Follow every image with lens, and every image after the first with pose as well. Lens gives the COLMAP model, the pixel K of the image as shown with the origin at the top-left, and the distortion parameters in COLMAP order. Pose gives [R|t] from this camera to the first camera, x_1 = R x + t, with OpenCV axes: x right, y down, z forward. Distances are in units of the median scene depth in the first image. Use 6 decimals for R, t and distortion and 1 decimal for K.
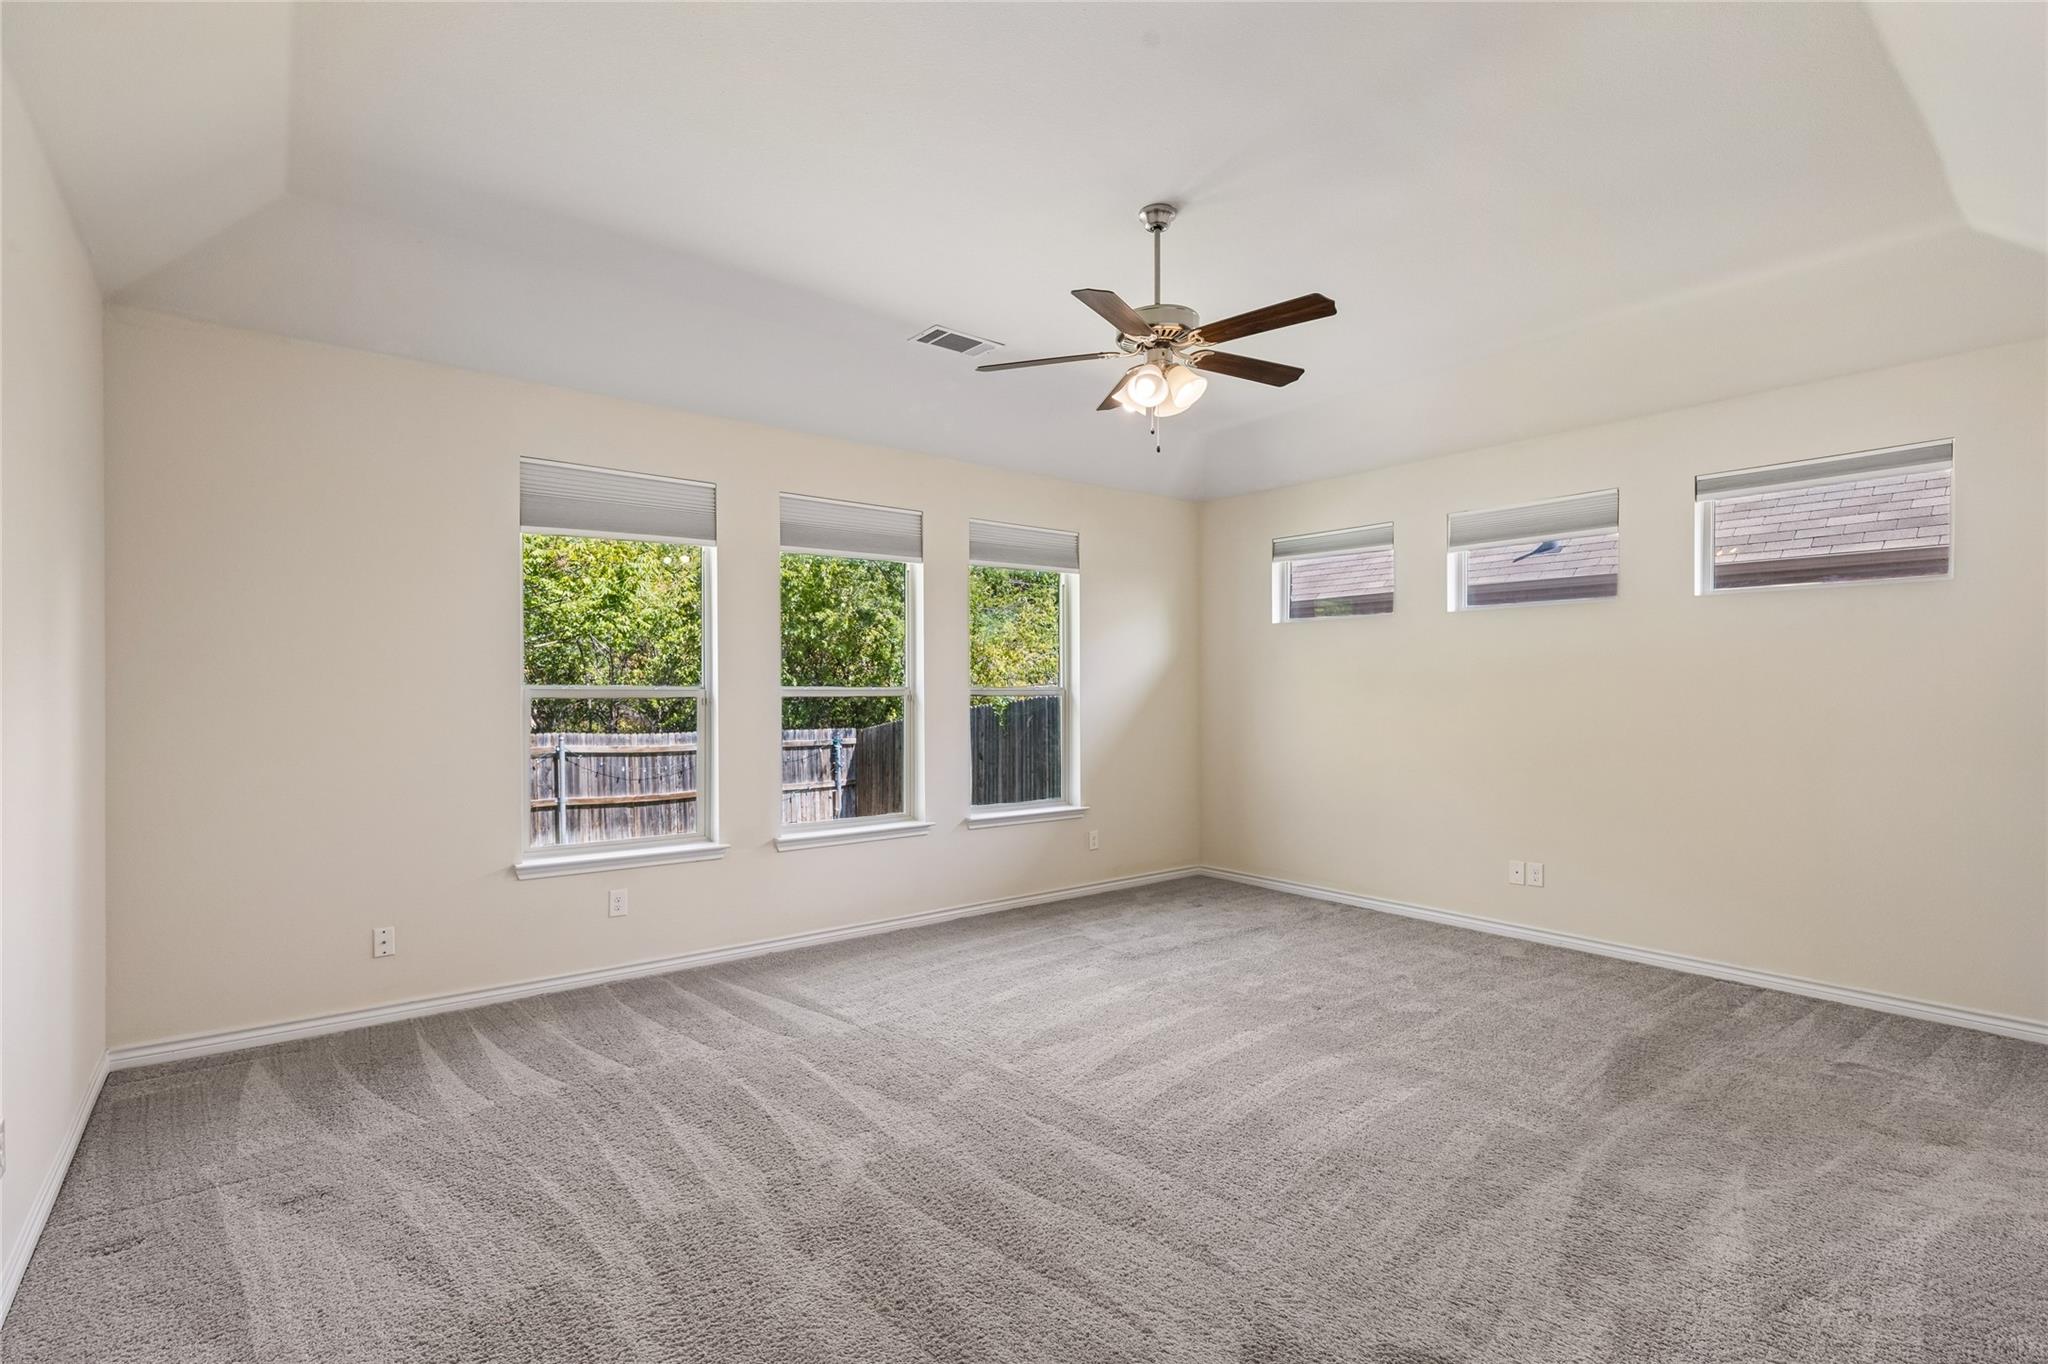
lens RADIAL K [[949.4, 0, 1024.0], [0, 949.4, 682.0], [0, 0, 1]] dist [0.000101, 0.000019]
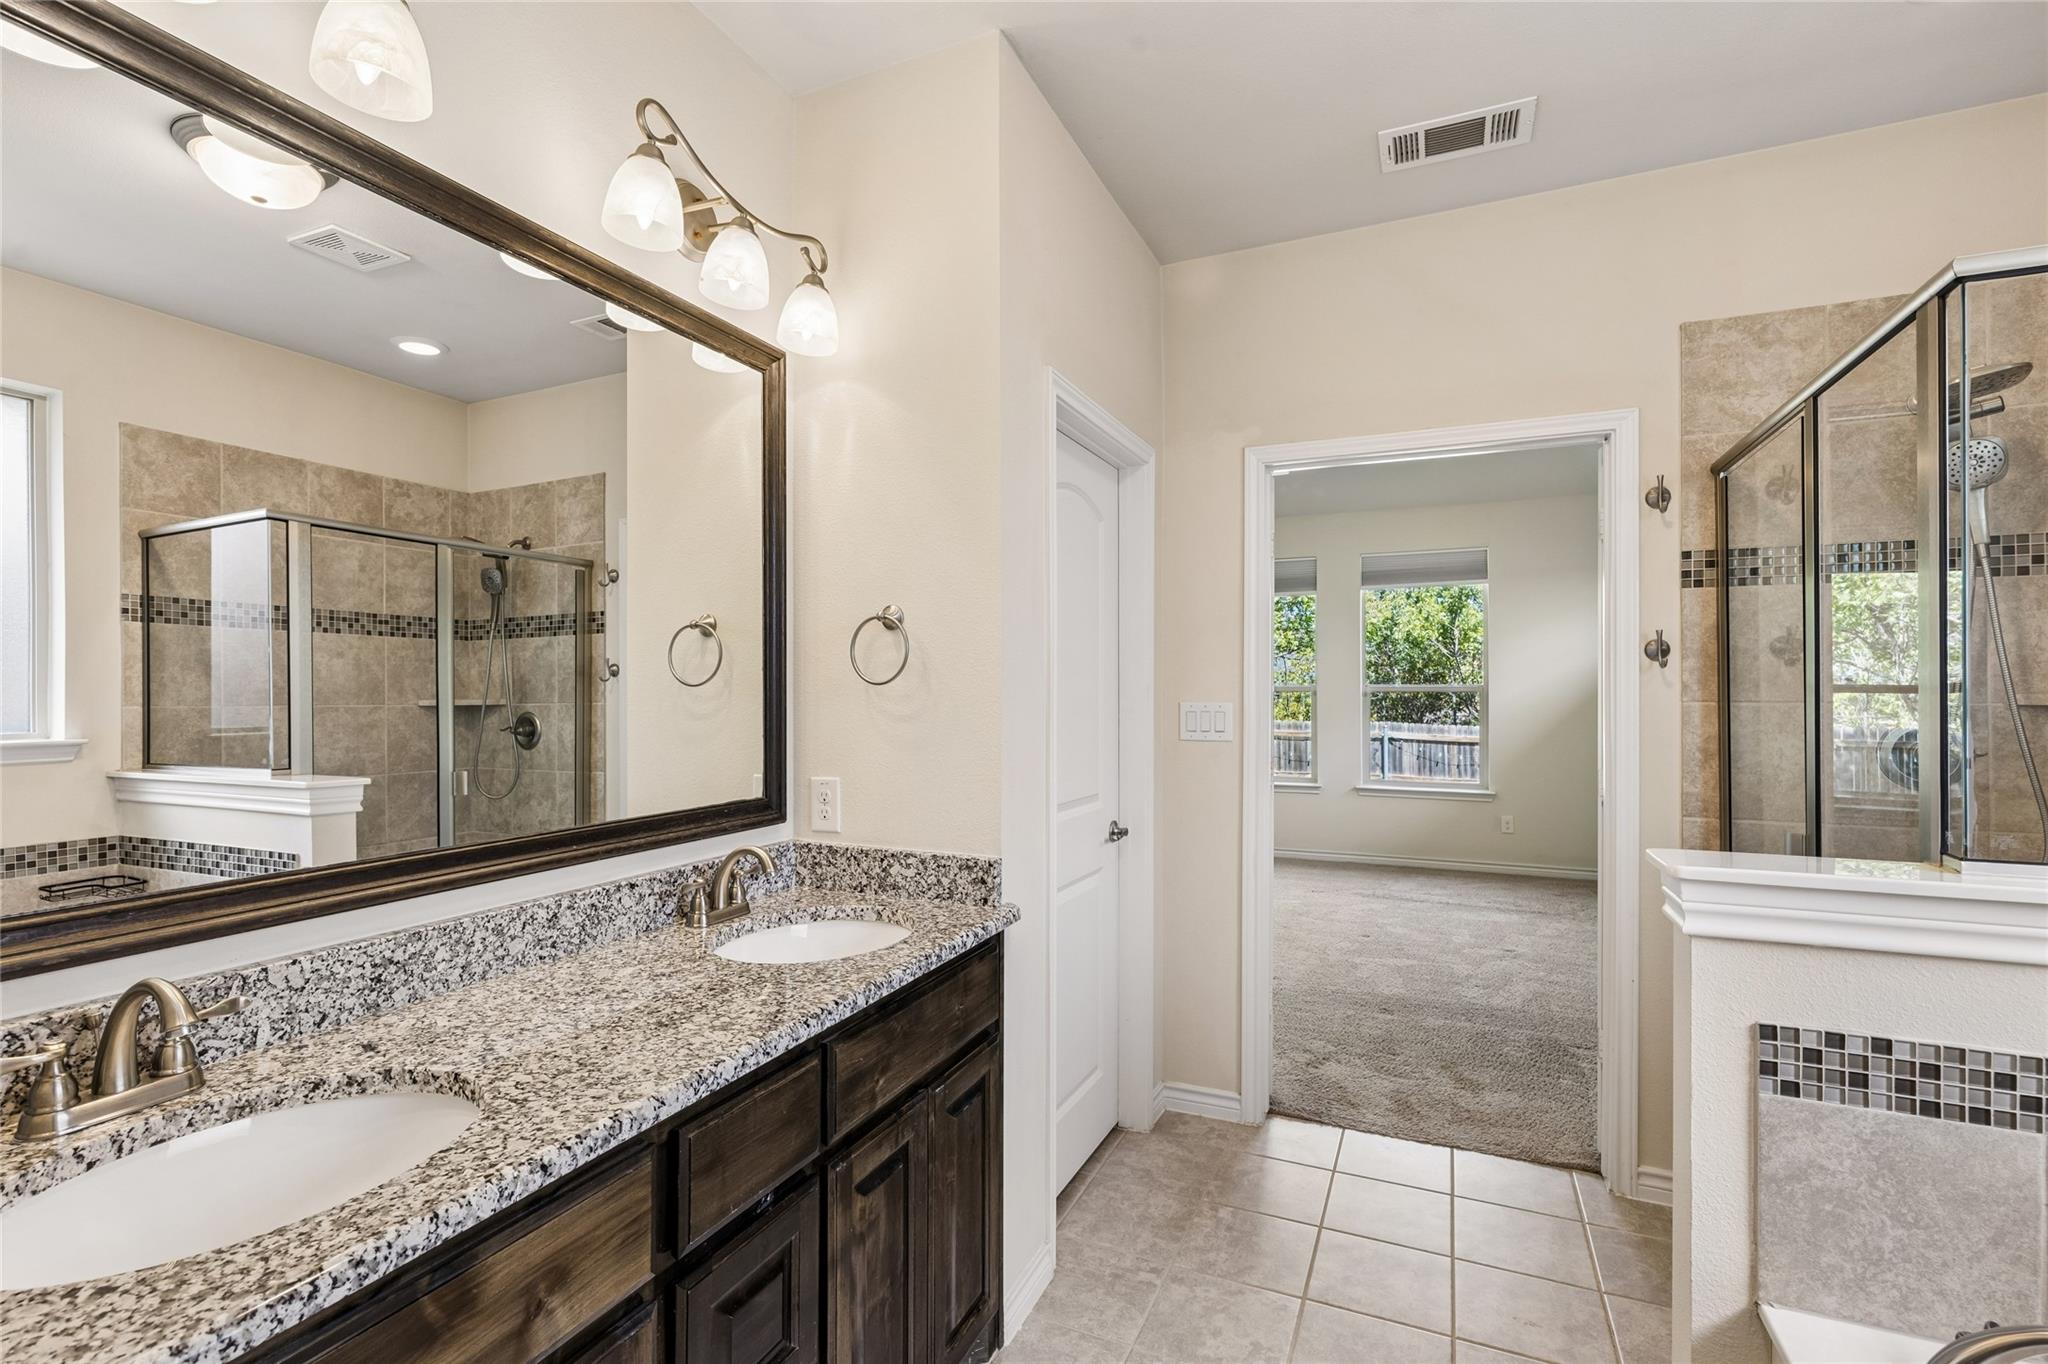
lens RADIAL K [[949.4, 0, 1024.0], [0, 949.4, 682.0], [0, 0, 1]] dist [0.000101, 0.000019]
pose [[0.462875, -0.001889, -0.886421, 0.391429], [0.003821, 0.999993, -0.000135, -0.000376], [0.886415, -0.003324, 0.462879, -0.001296]]
